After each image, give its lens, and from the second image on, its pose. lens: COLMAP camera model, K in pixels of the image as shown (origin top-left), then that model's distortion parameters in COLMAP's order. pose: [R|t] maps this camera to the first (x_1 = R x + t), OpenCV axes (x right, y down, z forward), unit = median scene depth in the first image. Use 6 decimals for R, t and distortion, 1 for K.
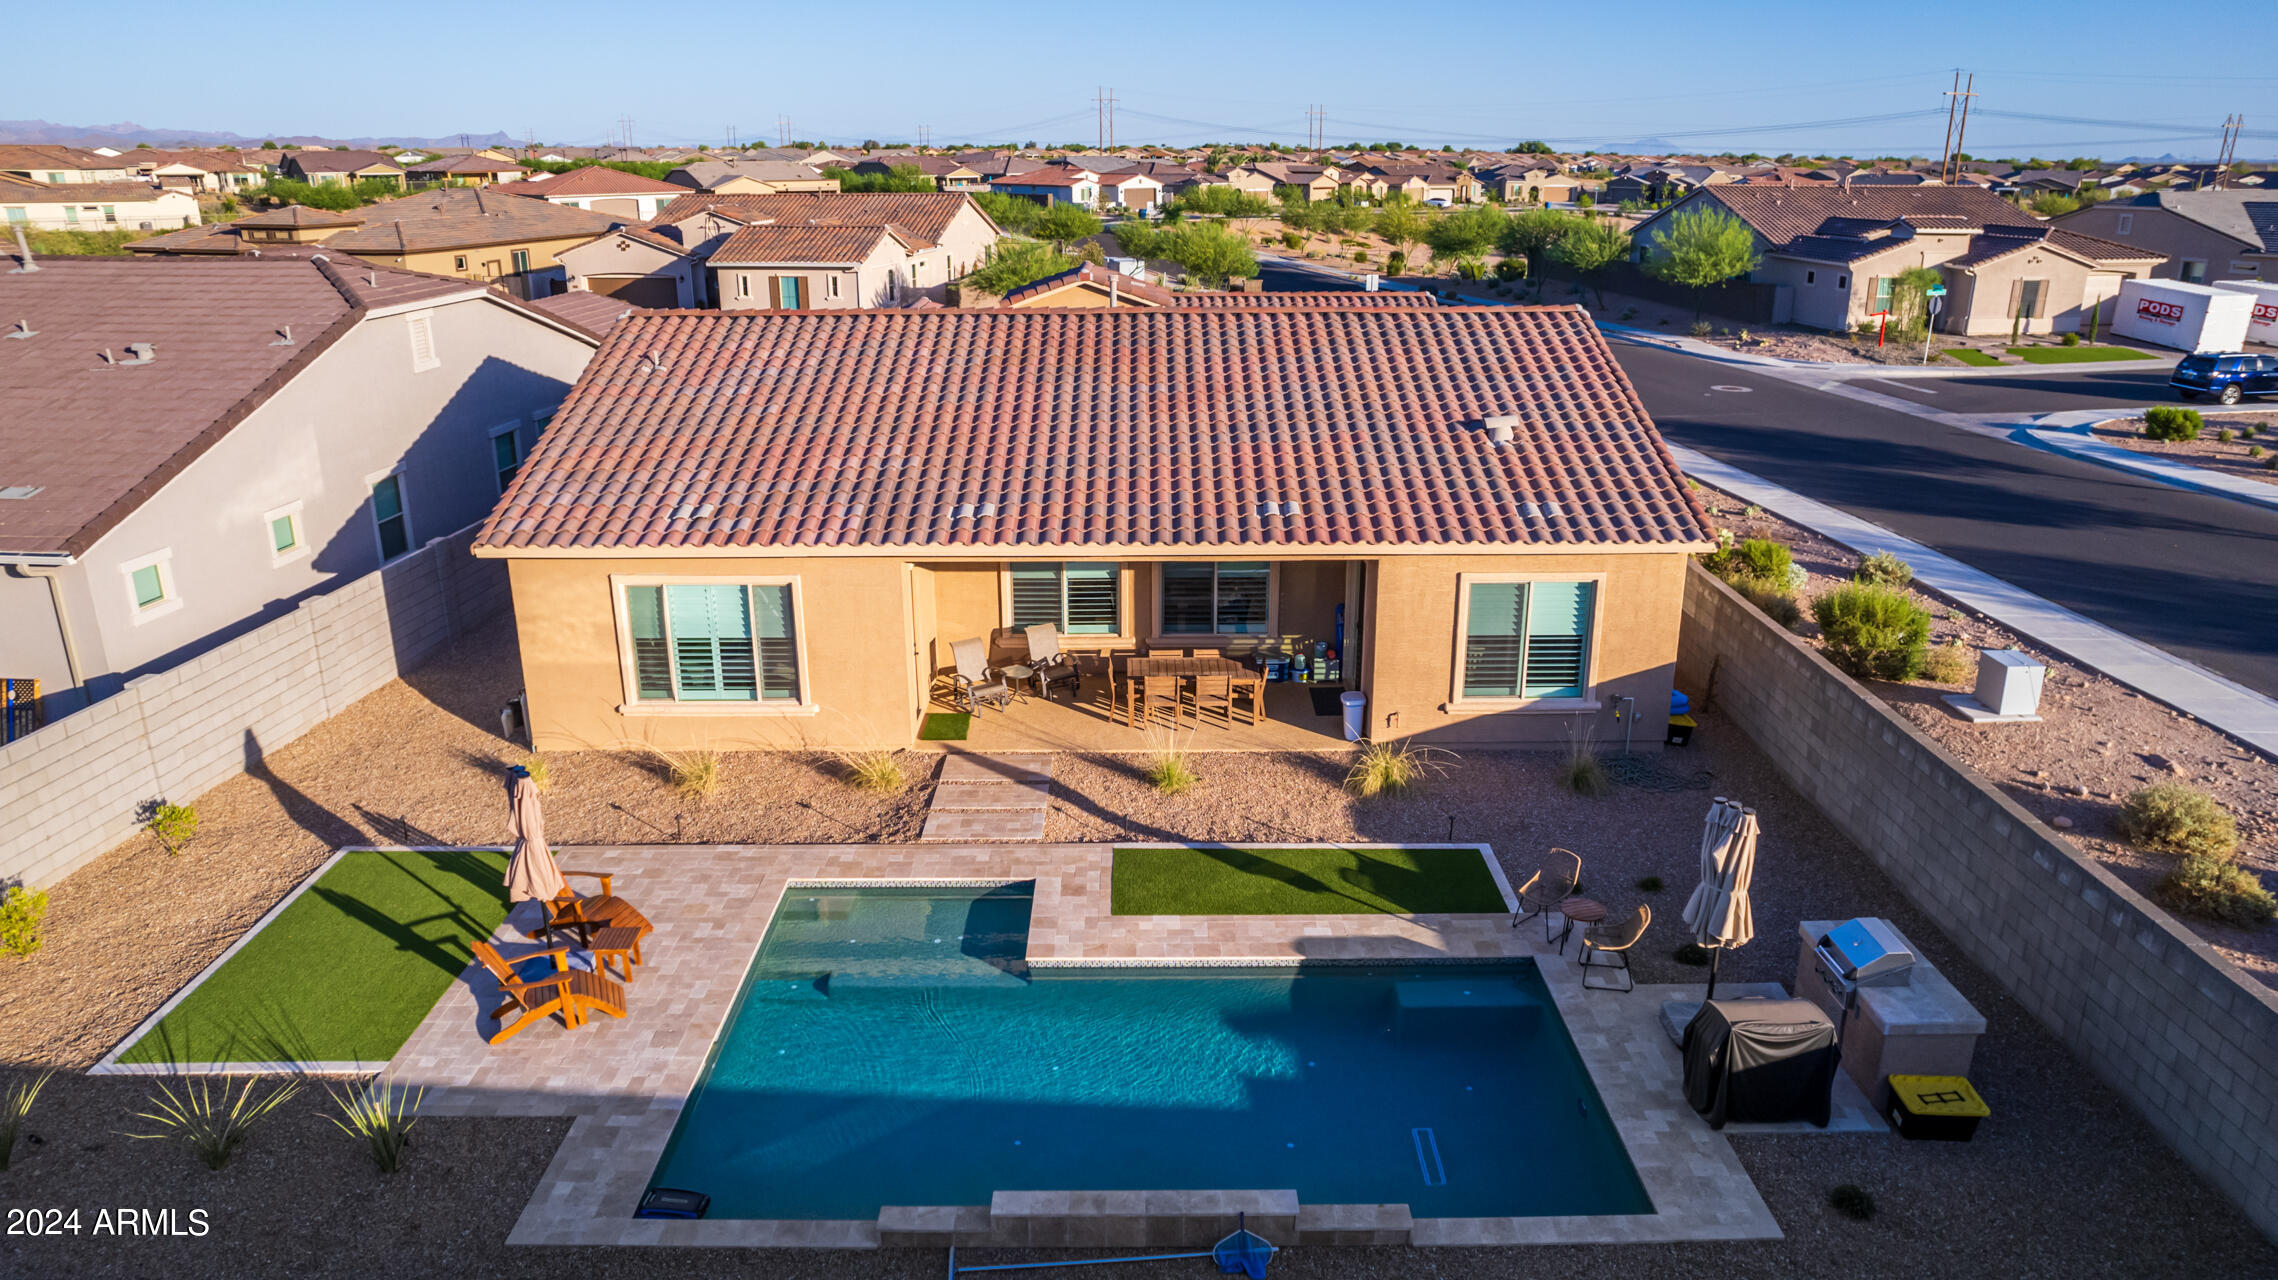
lens RADIAL K [[1476.3, 0, 1141.2], [0, 1476.3, 637.3], [0, 0, 1]] dist [-0.077719, 0.070205]
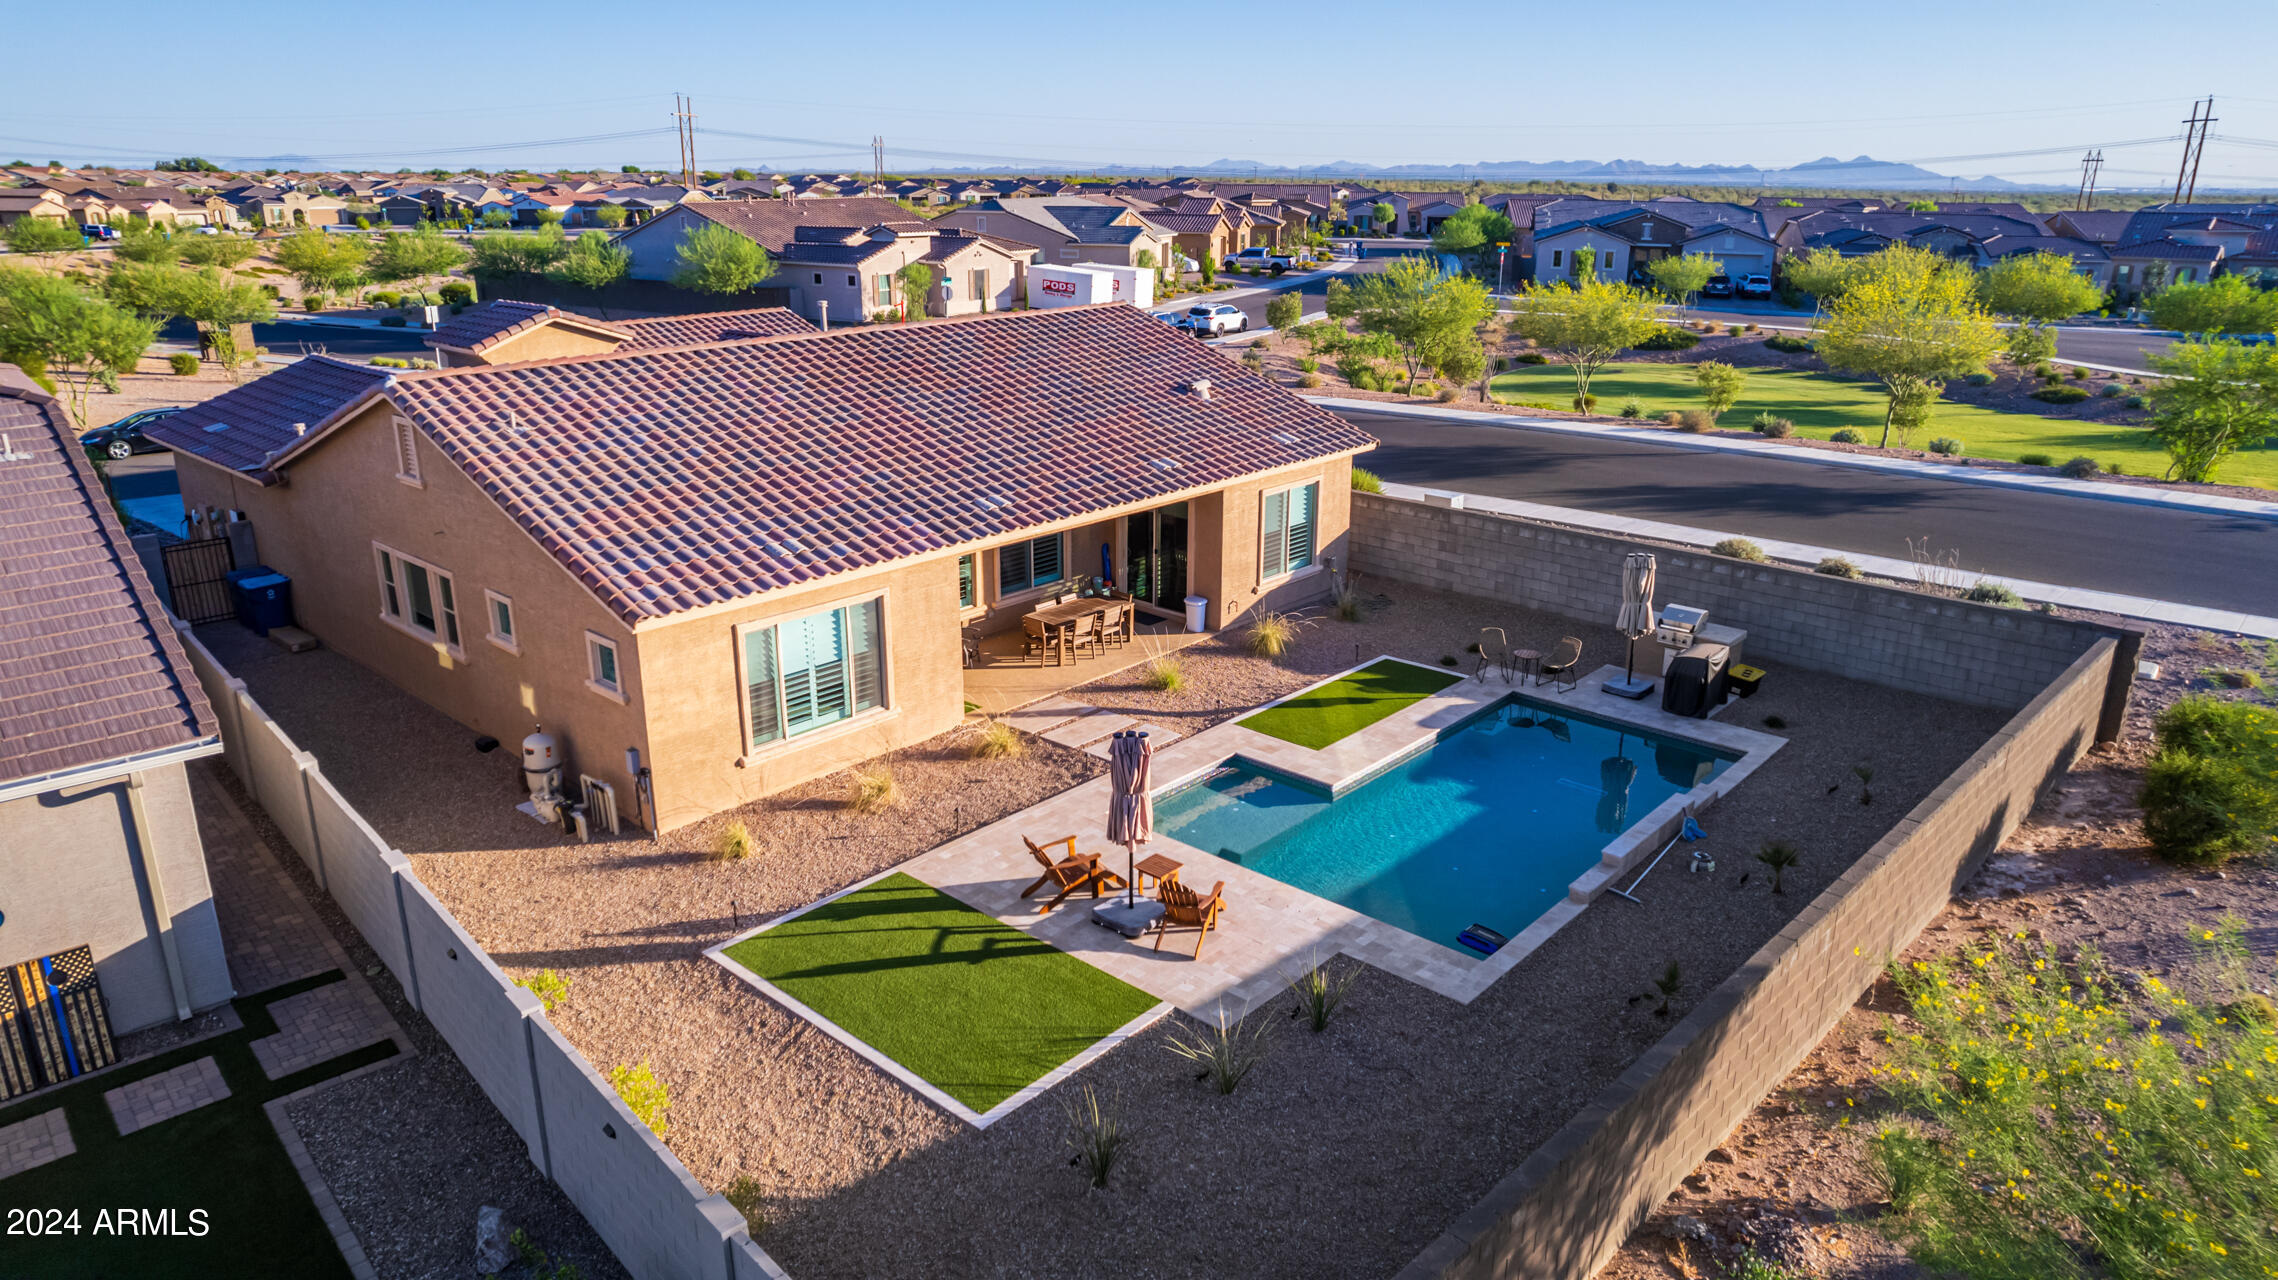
lens RADIAL K [[1451.2, 0, 1139.0], [0, 1451.2, 640.0], [0, 0, 1]] dist [-0.074544, 0.061835]
pose [[0.670310, -0.226769, 0.706583, -0.835294], [0.228016, 0.969042, 0.094692, -0.060810], [-0.706182, 0.097639, 0.701266, 0.126660]]
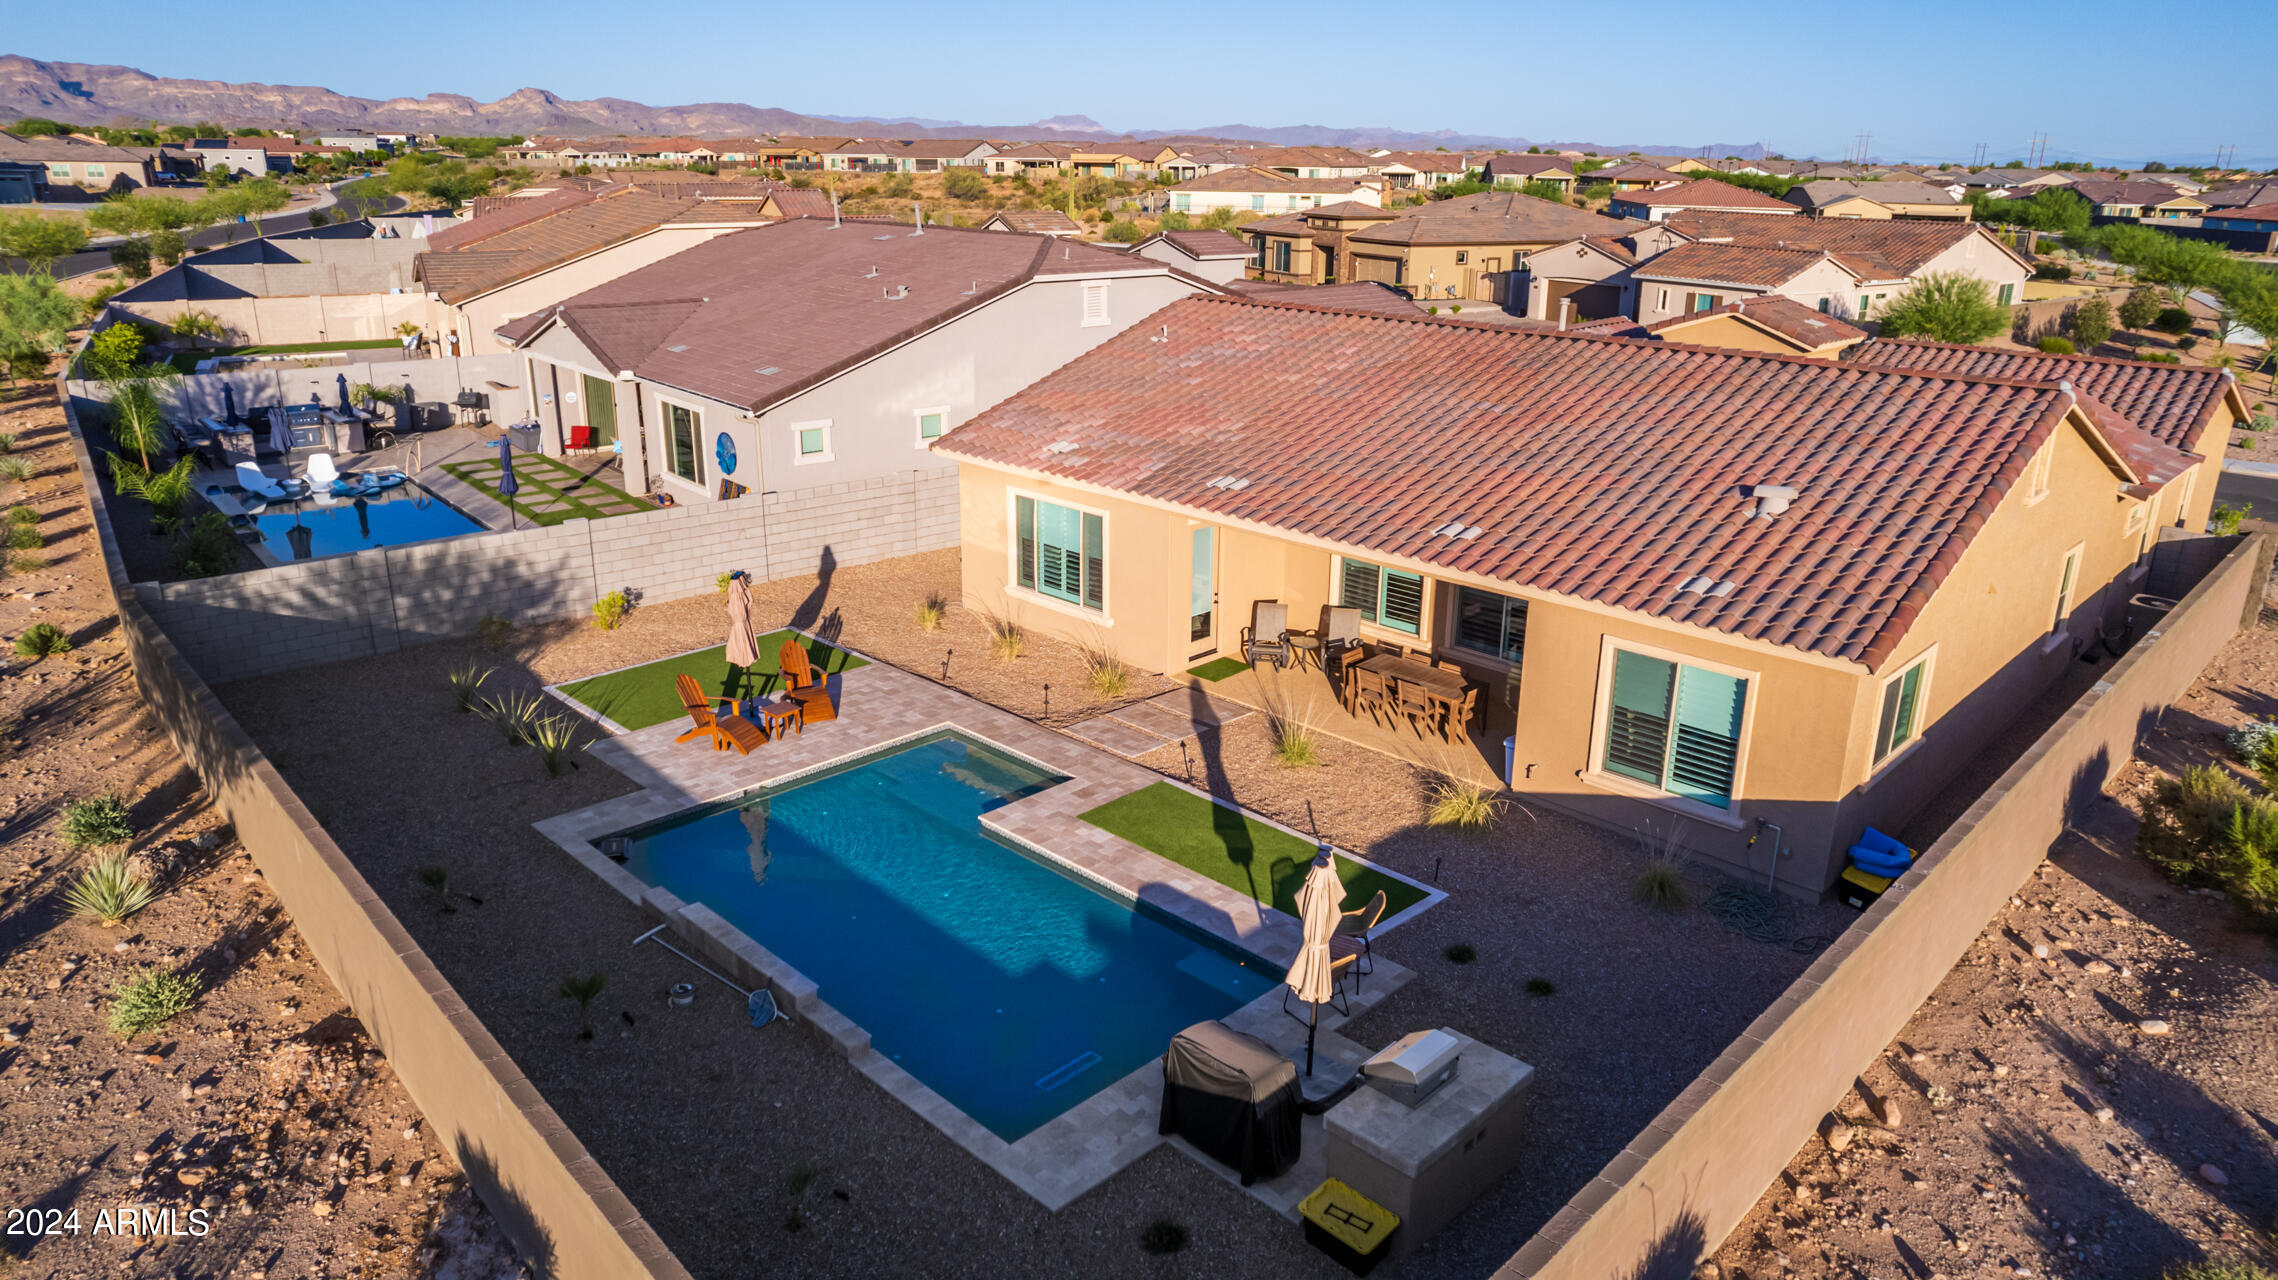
lens RADIAL K [[1451.2, 0, 1139.0], [0, 1451.2, 640.0], [0, 0, 1]] dist [-0.074544, 0.061835]
pose [[0.708241, 0.235988, -0.665360, 0.594878], [-0.236008, 0.967396, 0.091896, -0.053001], [0.665353, 0.091946, 0.740845, 0.125926]]
